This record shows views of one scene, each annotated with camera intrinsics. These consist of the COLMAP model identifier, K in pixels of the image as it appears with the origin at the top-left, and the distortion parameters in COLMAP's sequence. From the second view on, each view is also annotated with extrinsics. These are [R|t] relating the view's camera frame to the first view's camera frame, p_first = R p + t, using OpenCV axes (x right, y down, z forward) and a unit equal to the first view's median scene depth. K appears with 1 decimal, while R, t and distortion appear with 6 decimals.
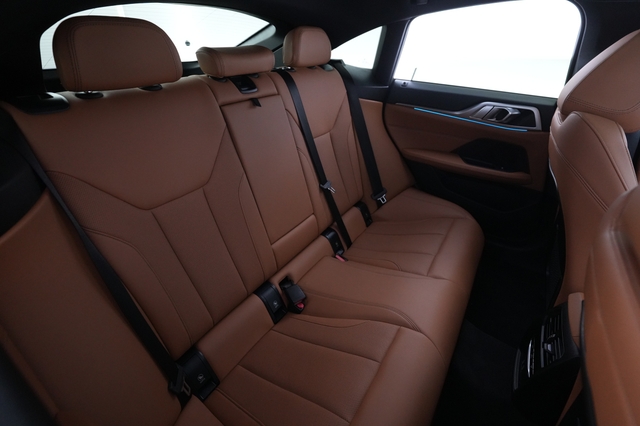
lens RADIAL K [[323.8, 0, 320.2], [0, 323.8, 209.7], [0, 0, 1]] dist [0.001296, 0.000209]
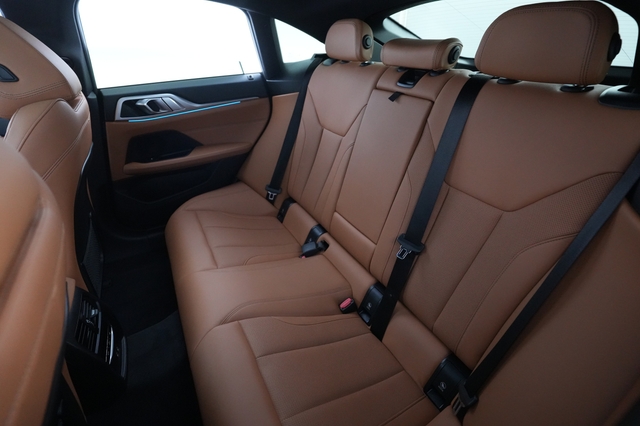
lens RADIAL K [[323.8, 0, 320.2], [0, 323.8, 209.7], [0, 0, 1]] dist [0.001296, 0.000209]
pose [[-0.511776, 0.398807, -0.760945, 0.728743], [-0.403133, 0.670683, 0.622630, -0.570677], [0.758662, 0.625410, -0.182467, 1.125511]]
